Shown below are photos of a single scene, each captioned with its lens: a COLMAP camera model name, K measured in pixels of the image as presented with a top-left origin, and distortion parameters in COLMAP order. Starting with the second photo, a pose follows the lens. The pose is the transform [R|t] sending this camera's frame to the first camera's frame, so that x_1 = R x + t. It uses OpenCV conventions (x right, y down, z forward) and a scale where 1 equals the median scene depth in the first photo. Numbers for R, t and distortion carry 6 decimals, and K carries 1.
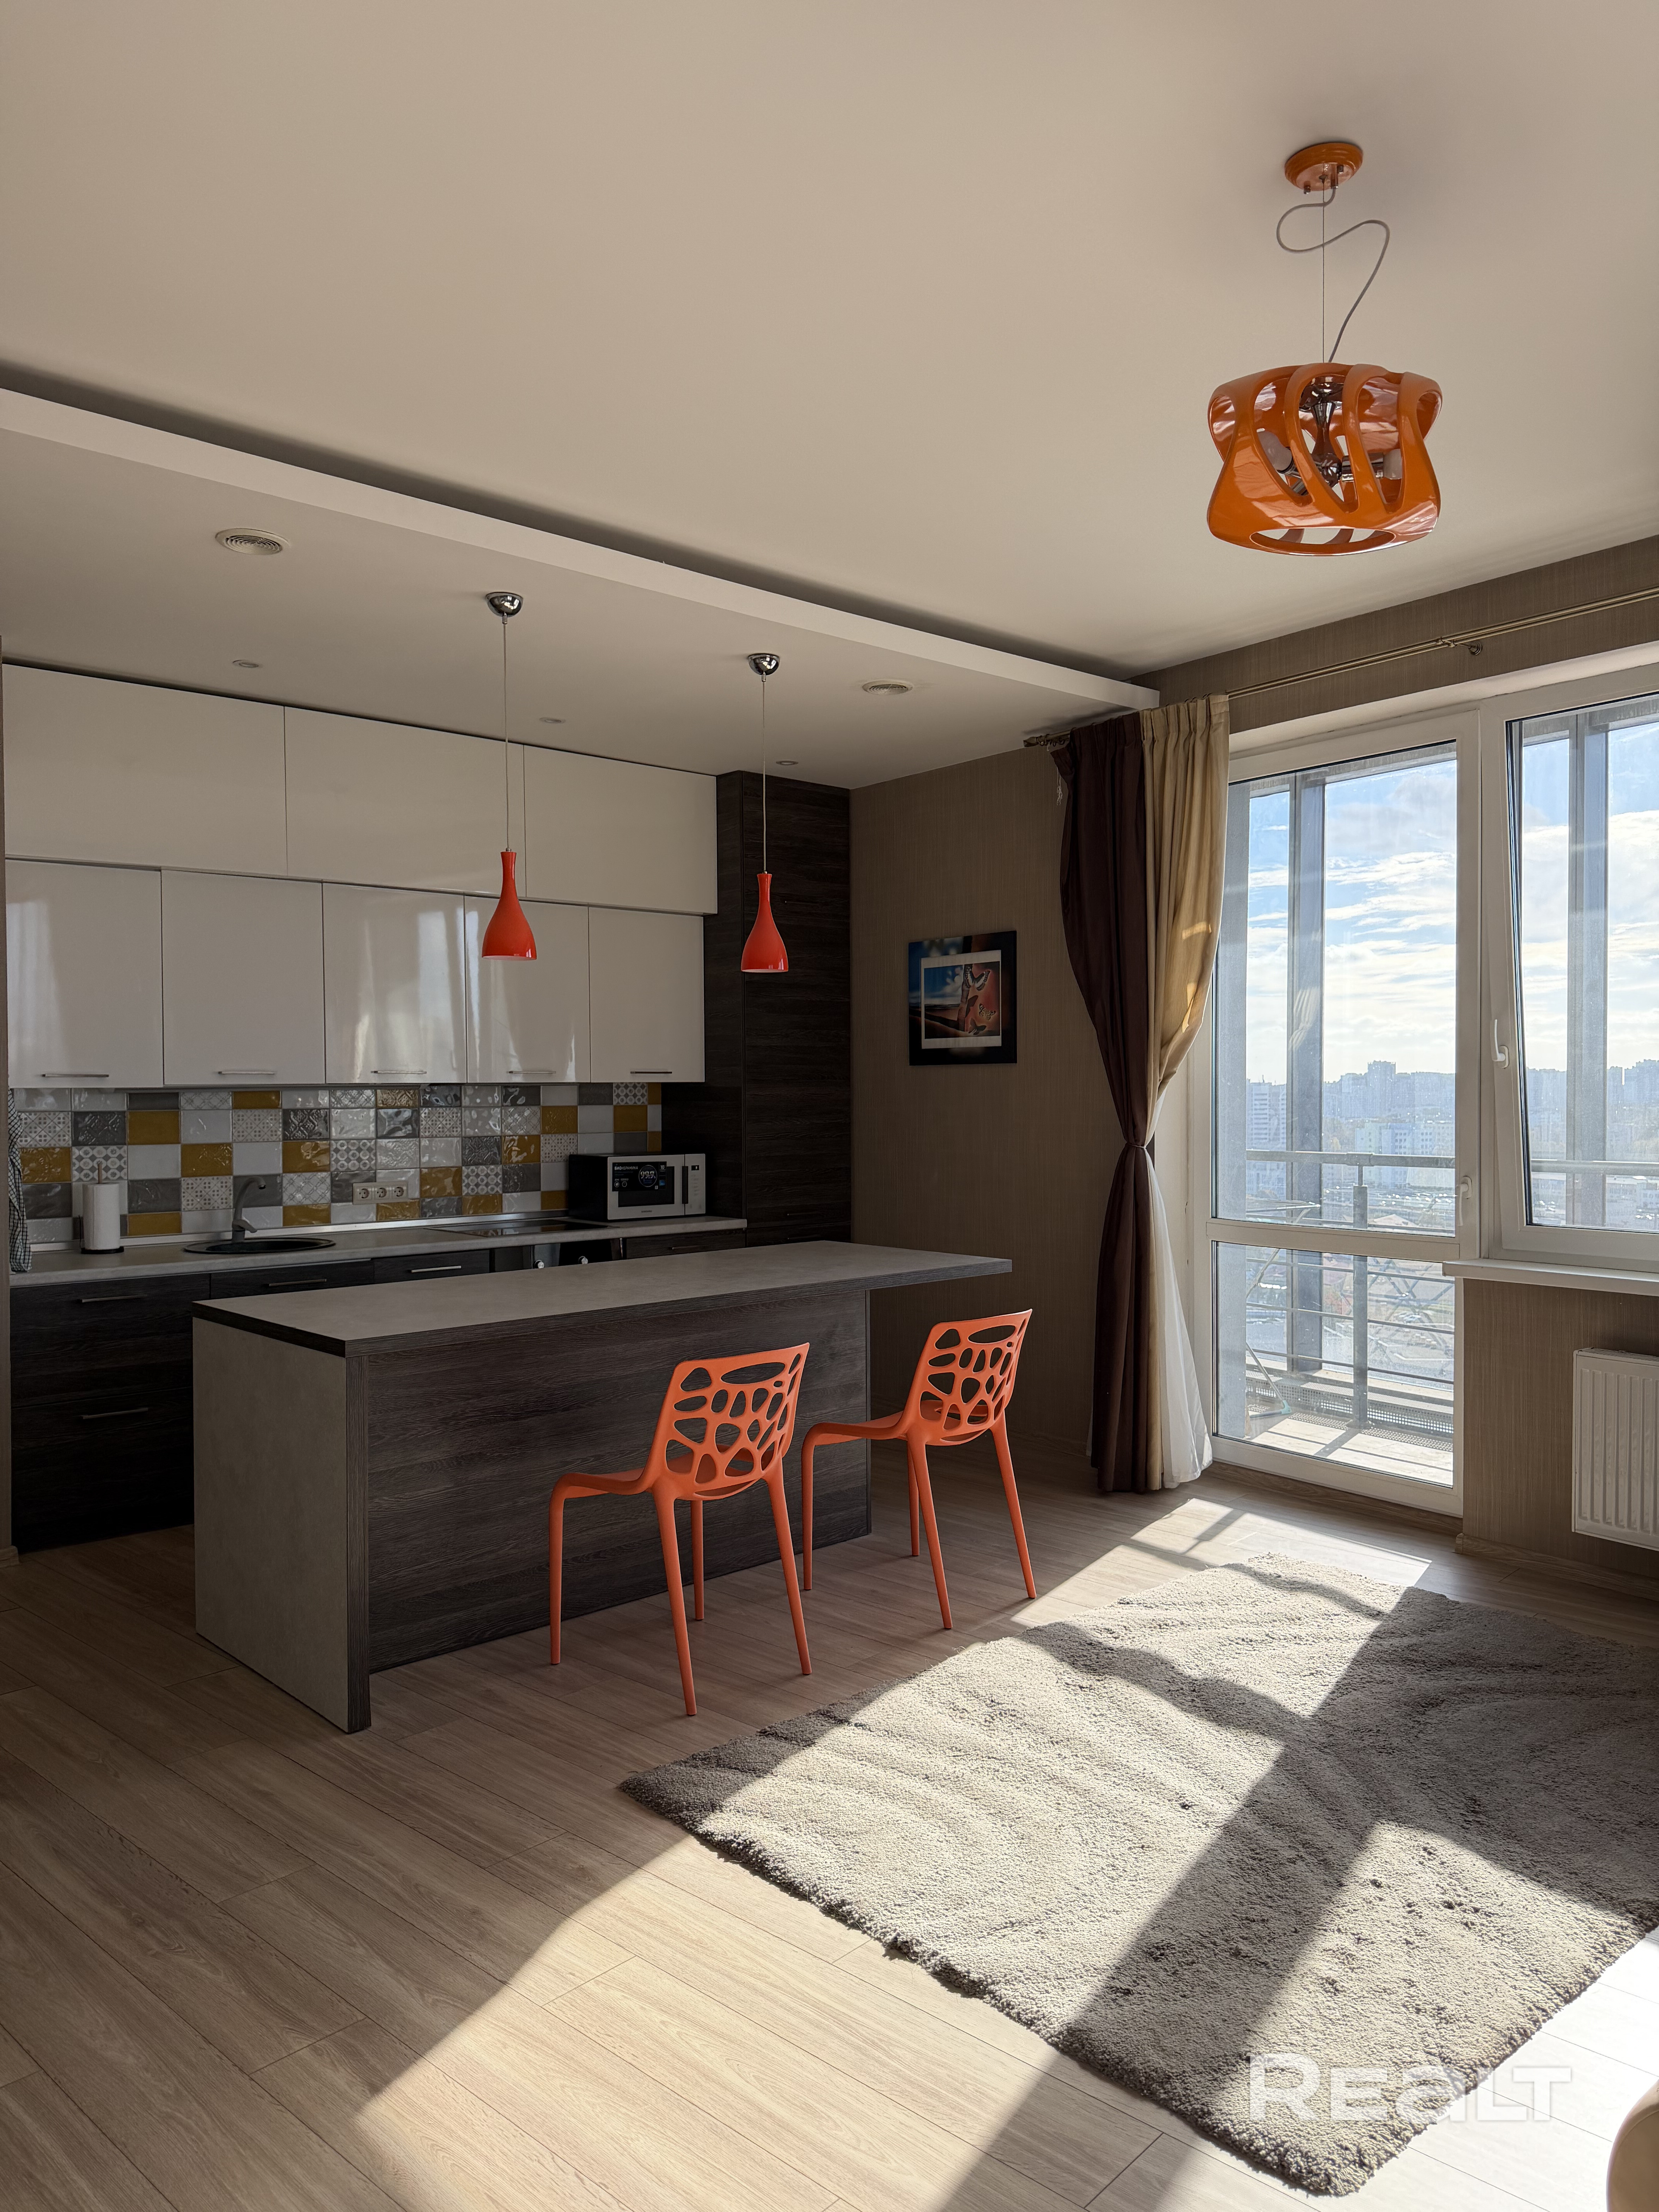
lens RADIAL K [[1563.2, 0, 829.5], [0, 1563.2, 1106.0], [0, 0, 1]] dist [0.004451, 0.002319]
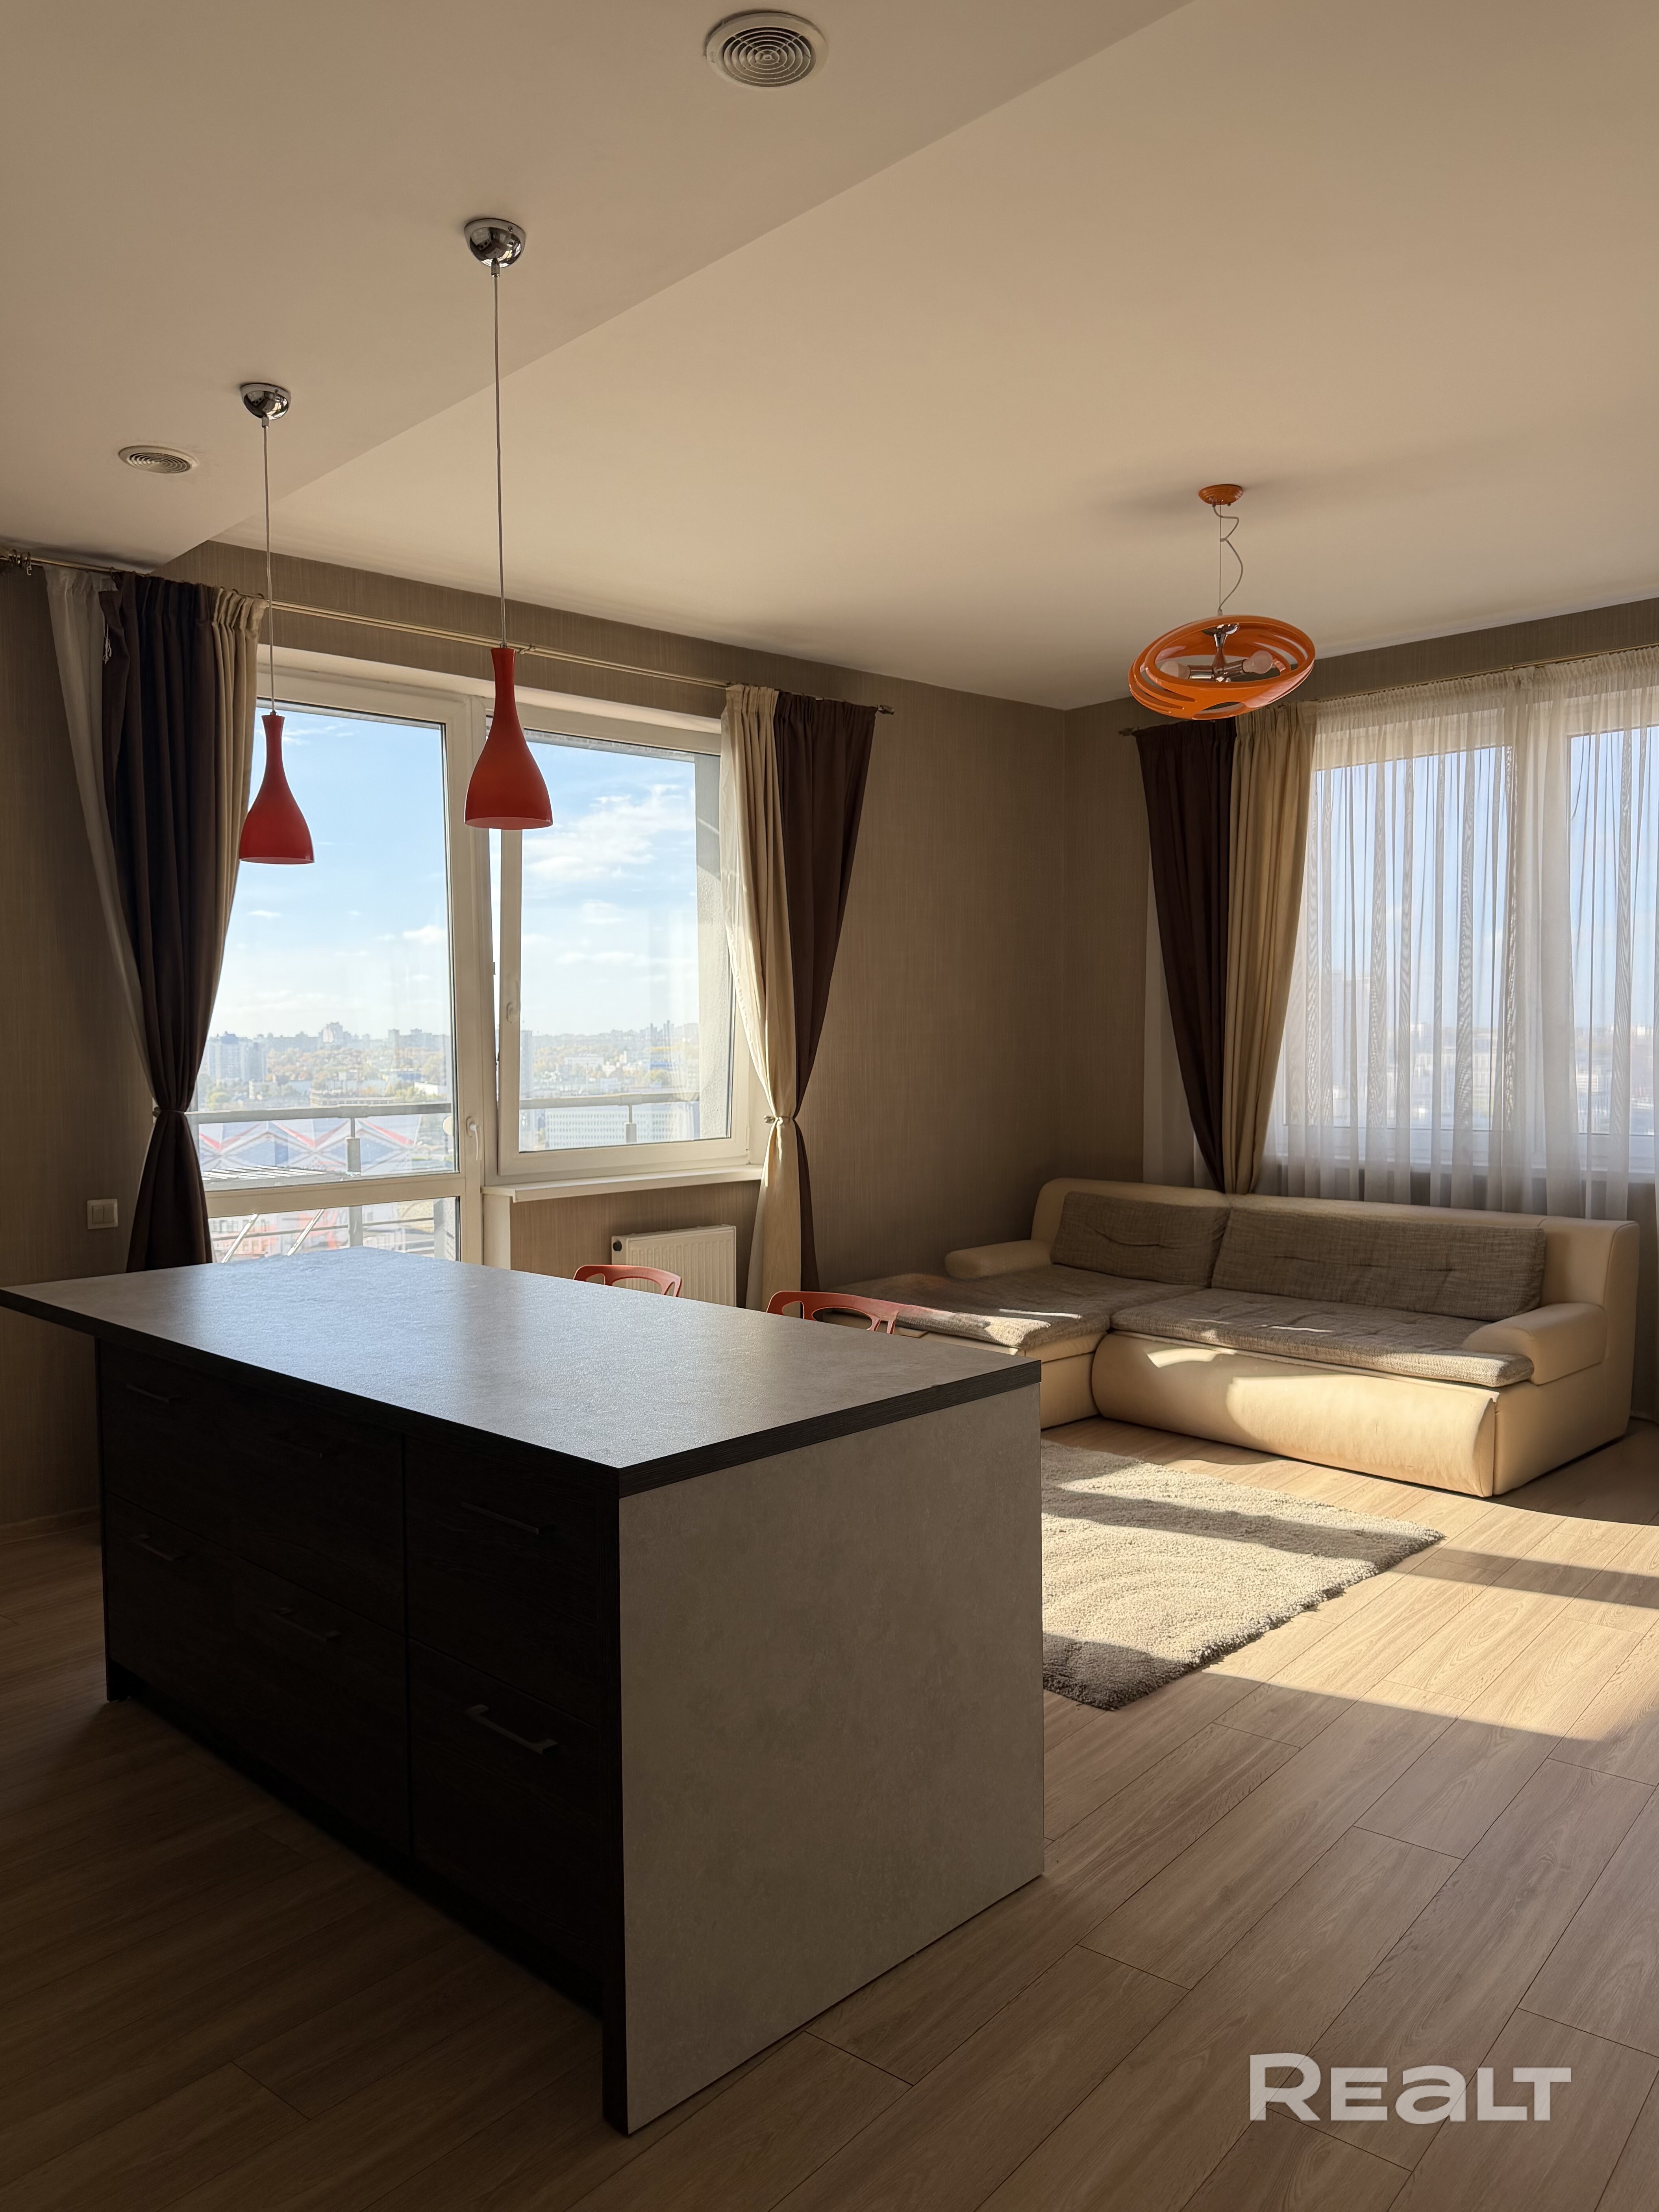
lens RADIAL K [[1596.6, 0, 829.5], [0, 1596.6, 1106.0], [0, 0, 1]] dist [0.003841, -0.001449]
pose [[-0.045834, -0.041849, 0.998072, -1.188205], [0.031860, 0.998553, 0.043332, -0.006475], [-0.998441, 0.033785, -0.044434, 1.263292]]
